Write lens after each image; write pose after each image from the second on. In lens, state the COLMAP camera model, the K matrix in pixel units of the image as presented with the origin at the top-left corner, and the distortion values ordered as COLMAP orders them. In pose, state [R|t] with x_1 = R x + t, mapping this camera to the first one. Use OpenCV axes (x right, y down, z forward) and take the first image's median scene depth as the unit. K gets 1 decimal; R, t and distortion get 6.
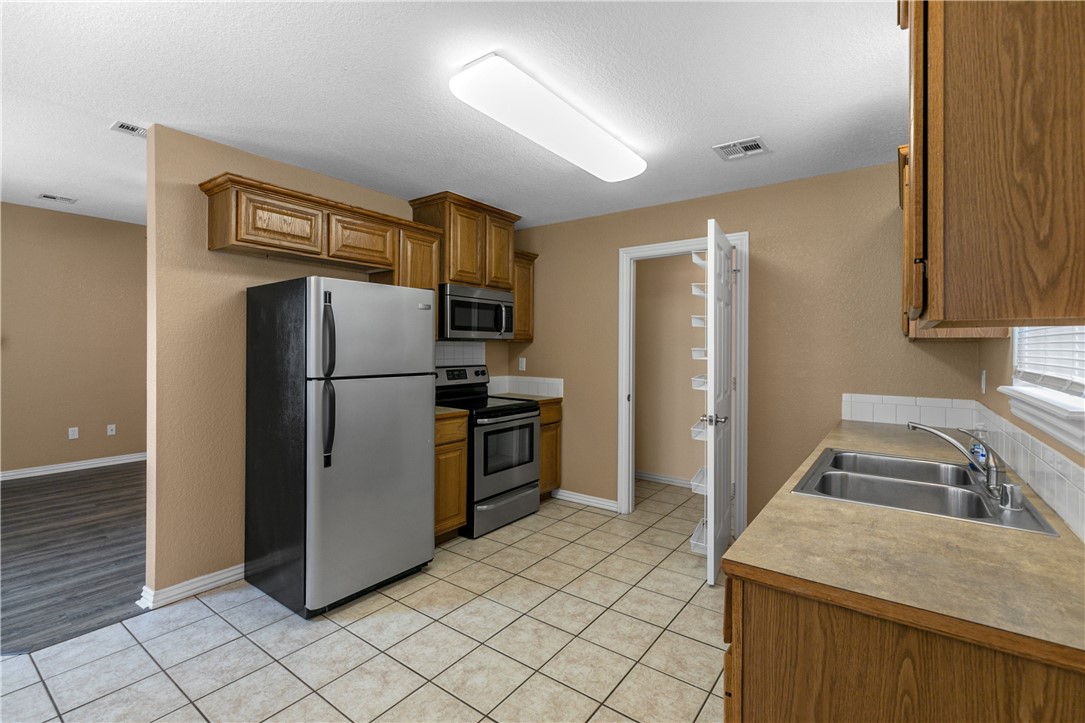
lens RADIAL K [[486.2, 0, 548.9], [0, 486.2, 354.0], [0, 0, 1]] dist [0.004705, -0.000156]
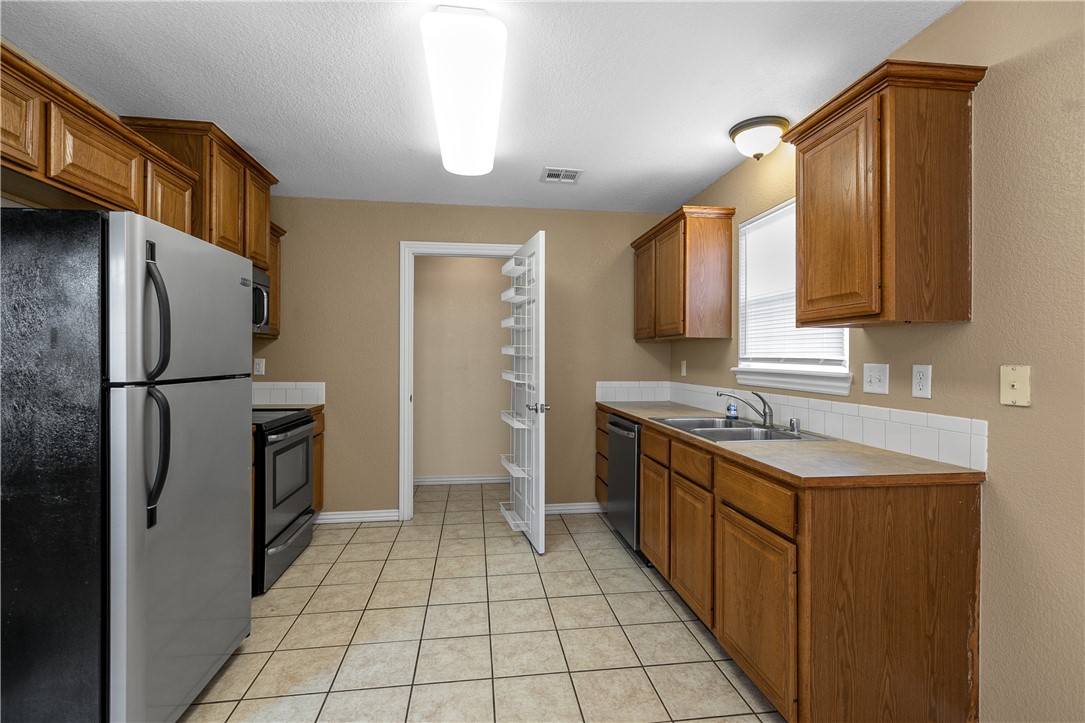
lens RADIAL K [[486.2, 0, 546.2], [0, 486.2, 360.9], [0, 0, 1]] dist [0.004705, -0.000156]
pose [[0.719639, -0.009691, 0.694281, -0.417663], [0.009026, 0.999949, 0.004602, 0.019233], [-0.694290, 0.002955, 0.719689, 0.167168]]
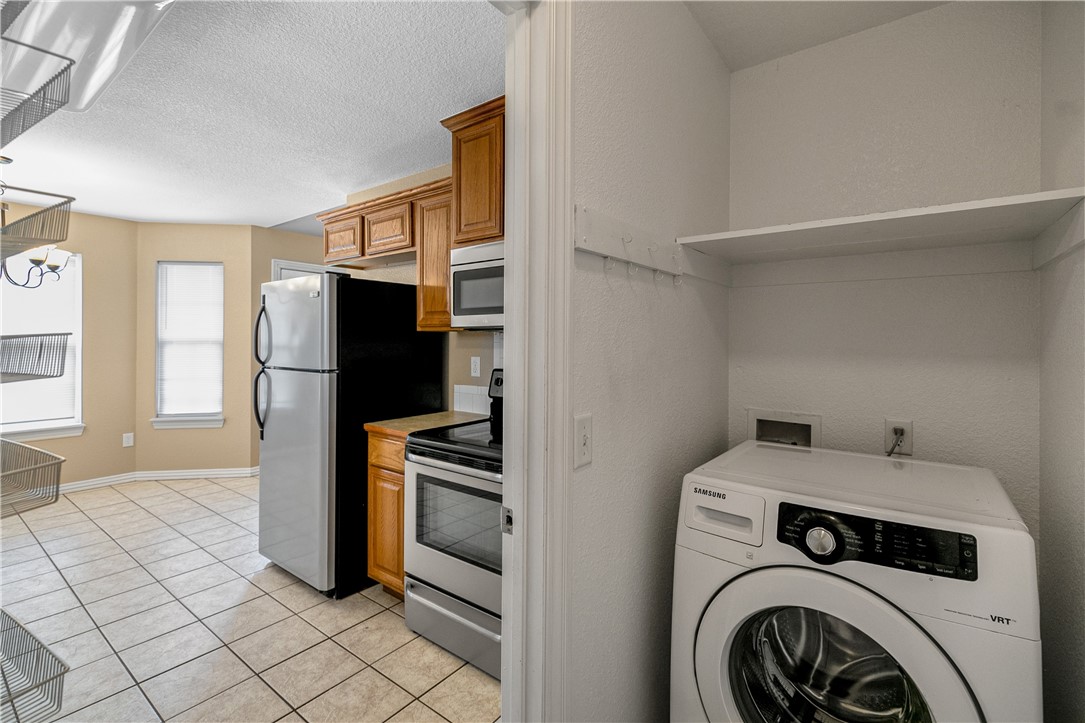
lens RADIAL K [[486.2, 0, 538.4], [0, 486.2, 355.6], [0, 0, 1]] dist [0.004705, -0.000156]
pose [[-0.046130, 0.000438, -0.998935, 0.570759], [-0.009286, 0.999957, 0.000867, 0.013109], [0.998892, 0.009316, -0.046123, 1.388999]]
